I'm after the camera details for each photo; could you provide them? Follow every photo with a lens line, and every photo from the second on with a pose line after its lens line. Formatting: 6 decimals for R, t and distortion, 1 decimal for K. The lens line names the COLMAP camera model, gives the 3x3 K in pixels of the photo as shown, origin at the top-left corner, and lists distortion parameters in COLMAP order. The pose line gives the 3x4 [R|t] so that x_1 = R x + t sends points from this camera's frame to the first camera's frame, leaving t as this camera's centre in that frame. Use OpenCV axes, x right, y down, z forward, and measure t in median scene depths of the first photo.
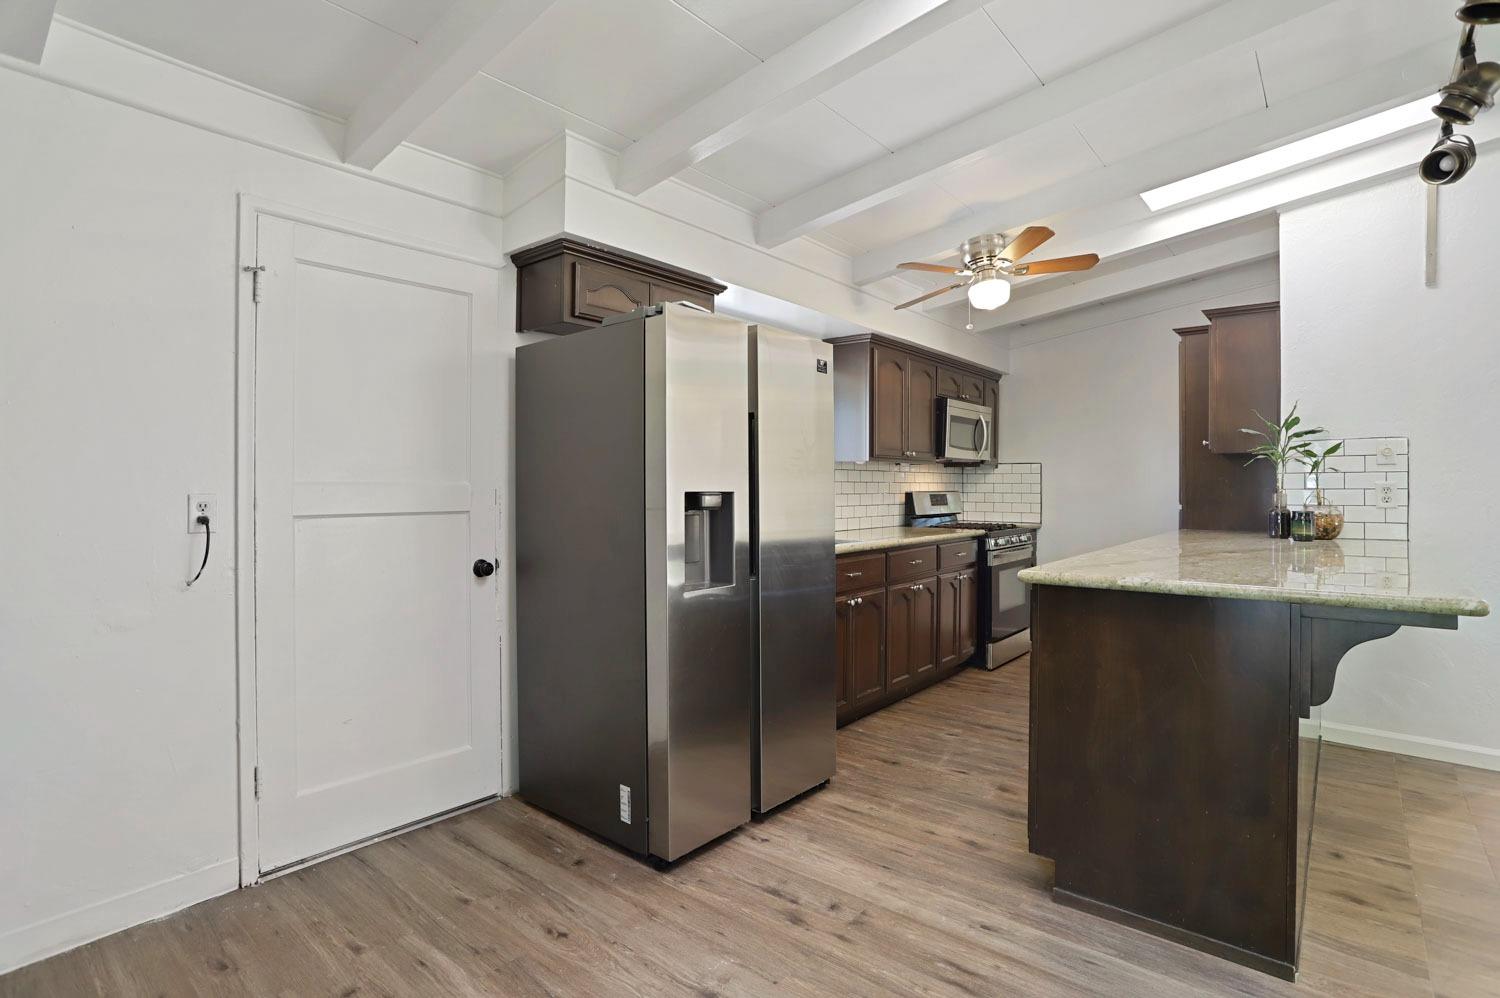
lens RADIAL K [[729.3, 0, 753.0], [0, 729.3, 502.2], [0, 0, 1]] dist [-0.048420, 0.011044]
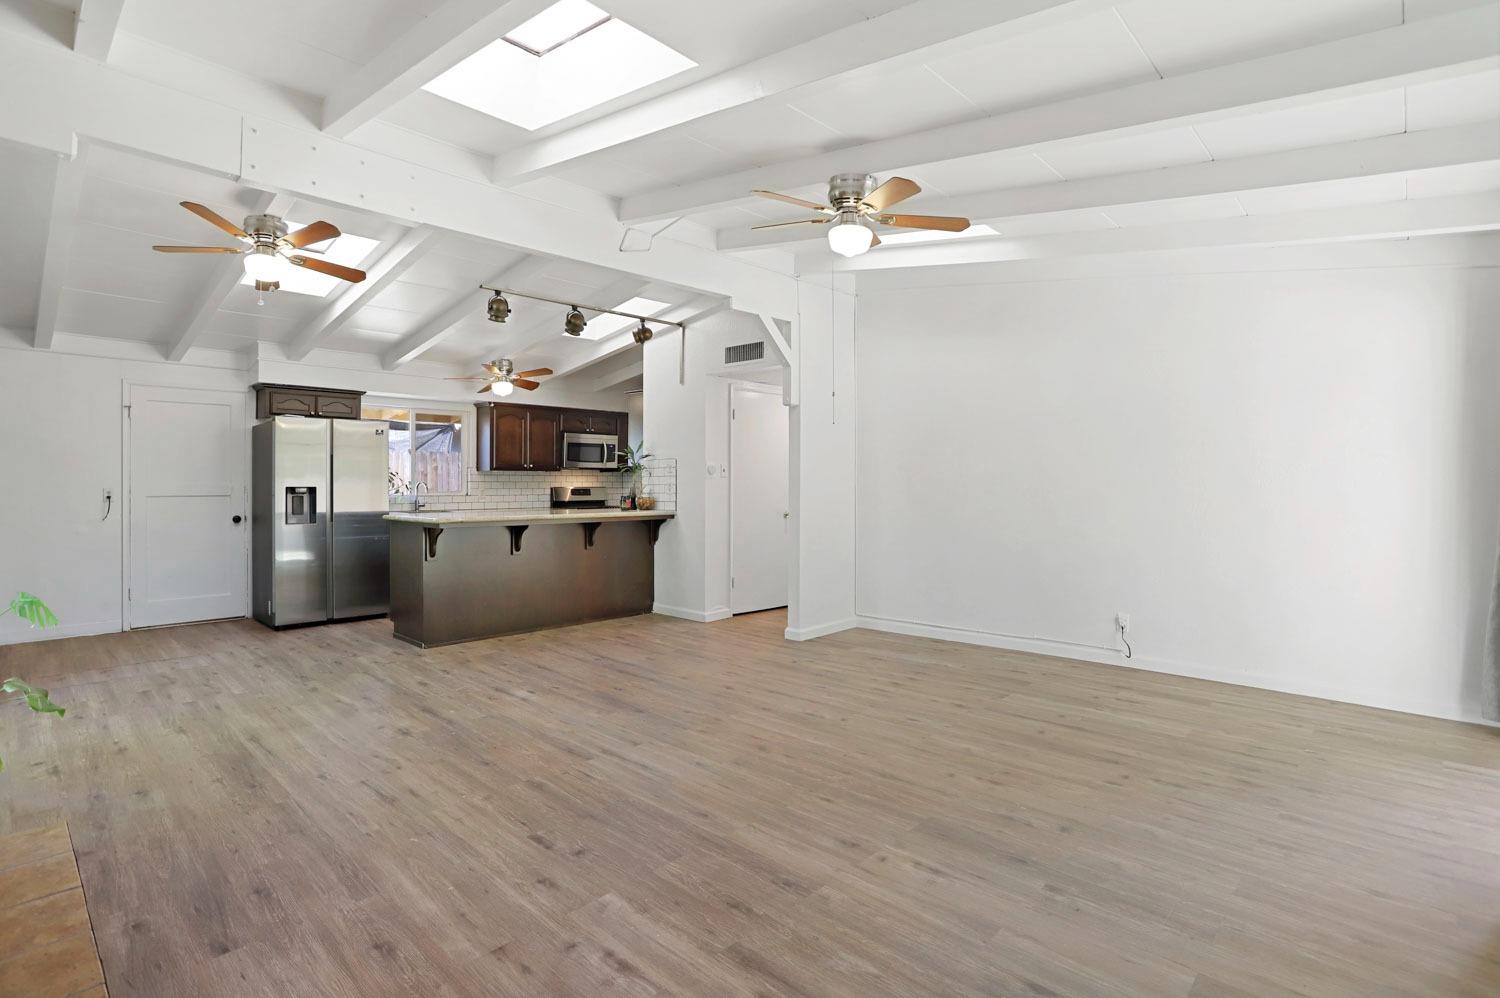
lens RADIAL K [[729.3, 0, 757.9], [0, 729.3, 497.1], [0, 0, 1]] dist [-0.048420, 0.011044]
pose [[0.998466, 0.000255, -0.055374, 0.810546], [-0.000431, 0.999995, -0.003162, 0.013861], [0.055373, 0.003181, 0.998461, -0.686405]]
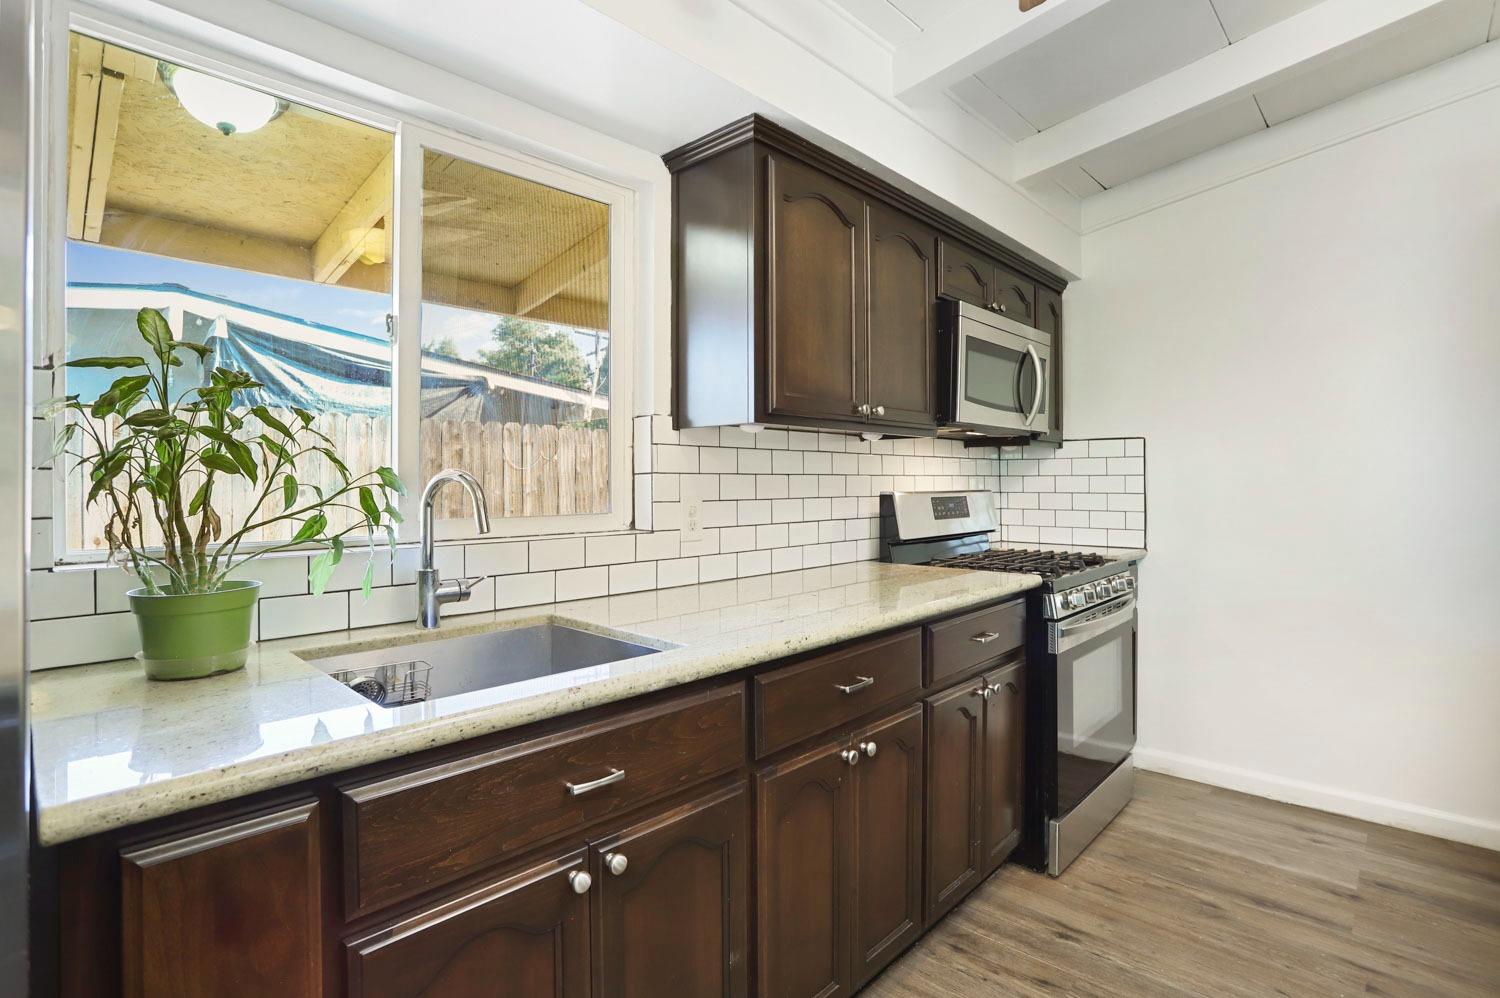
lens RADIAL K [[729.3, 0, 756.2], [0, 729.3, 485.3], [0, 0, 1]] dist [-0.048420, 0.011044]
pose [[0.998144, -0.006392, -0.060562, 0.159561], [0.005300, 0.999821, -0.018167, -0.011449], [0.060667, 0.017813, 0.997999, 0.505850]]
